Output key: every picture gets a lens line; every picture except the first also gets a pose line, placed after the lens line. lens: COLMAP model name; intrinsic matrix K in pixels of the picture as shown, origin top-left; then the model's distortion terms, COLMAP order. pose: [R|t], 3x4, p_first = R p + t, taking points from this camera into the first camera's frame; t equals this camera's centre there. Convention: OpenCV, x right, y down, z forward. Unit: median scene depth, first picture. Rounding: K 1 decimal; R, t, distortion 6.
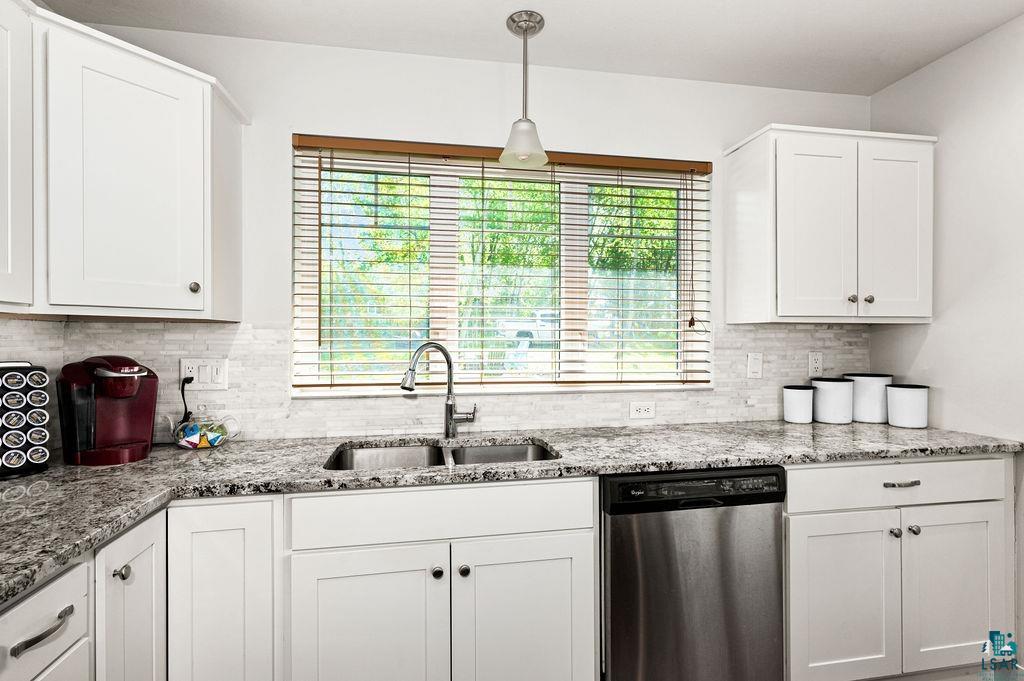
lens RADIAL K [[513.5, 0, 512.0], [0, 513.5, 340.5], [0, 0, 1]] dist [0.001374, 0.001321]
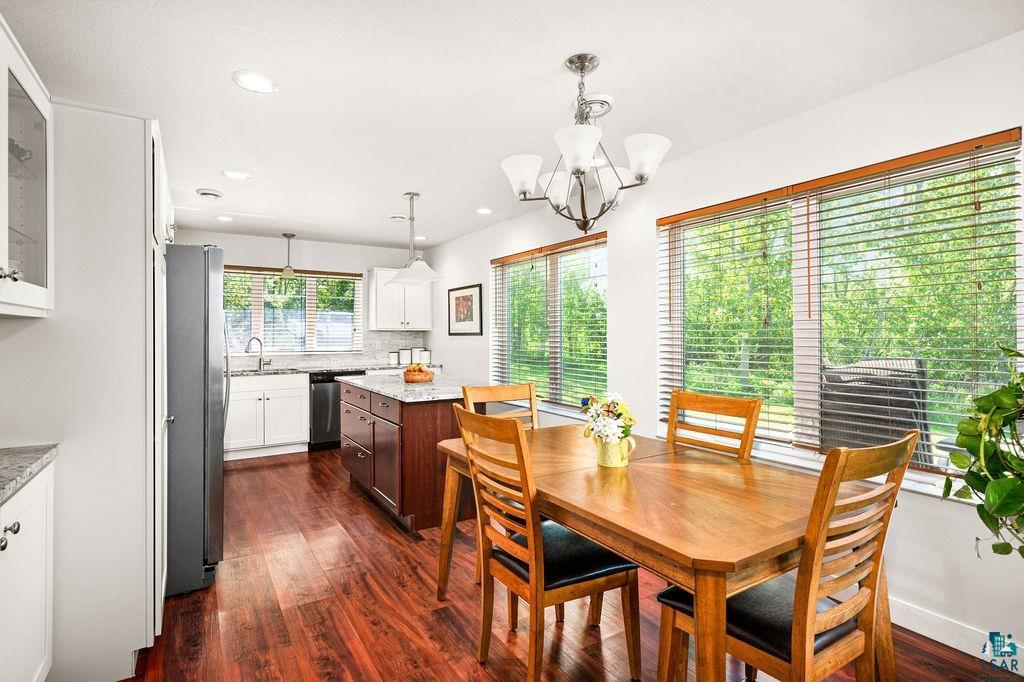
lens RADIAL K [[513.5, 0, 512.0], [0, 513.5, 341.0], [0, 0, 1]] dist [0.001374, 0.001321]
pose [[0.929827, -0.005248, 0.367958, 0.137077], [0.004180, 0.999984, 0.003701, 0.022761], [-0.367972, -0.001904, 0.929835, -2.366723]]
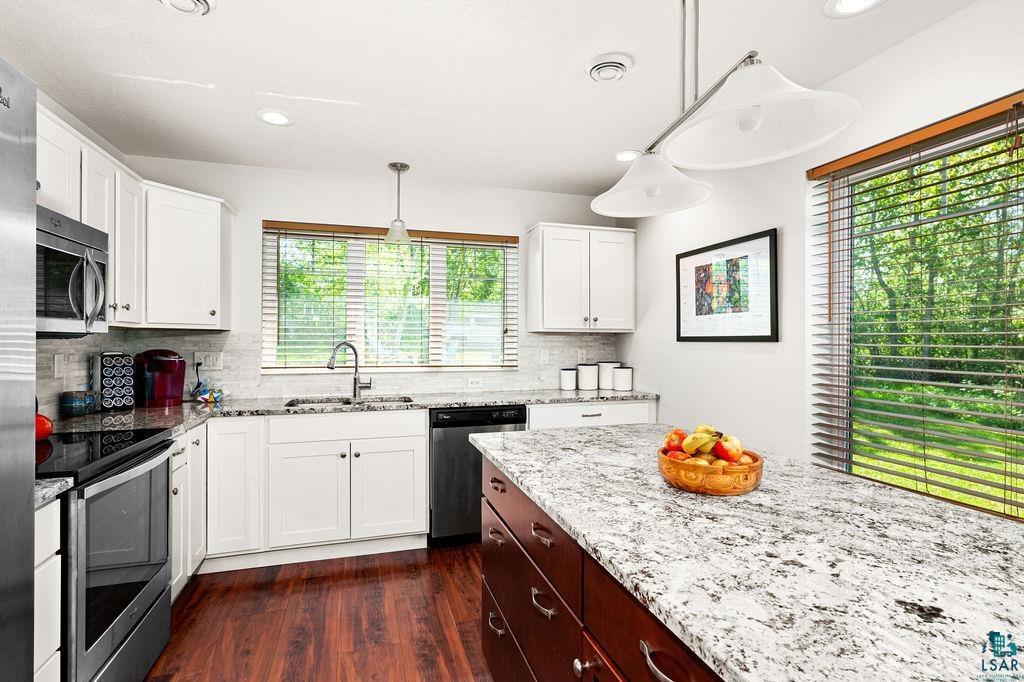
lens RADIAL K [[513.5, 0, 512.0], [0, 513.5, 341.0], [0, 0, 1]] dist [0.001374, 0.001321]
pose [[0.993870, 0.002127, 0.110532, 0.220492], [-0.001554, 0.999985, -0.005262, 0.006856], [-0.110542, 0.005058, 0.993859, -0.826275]]
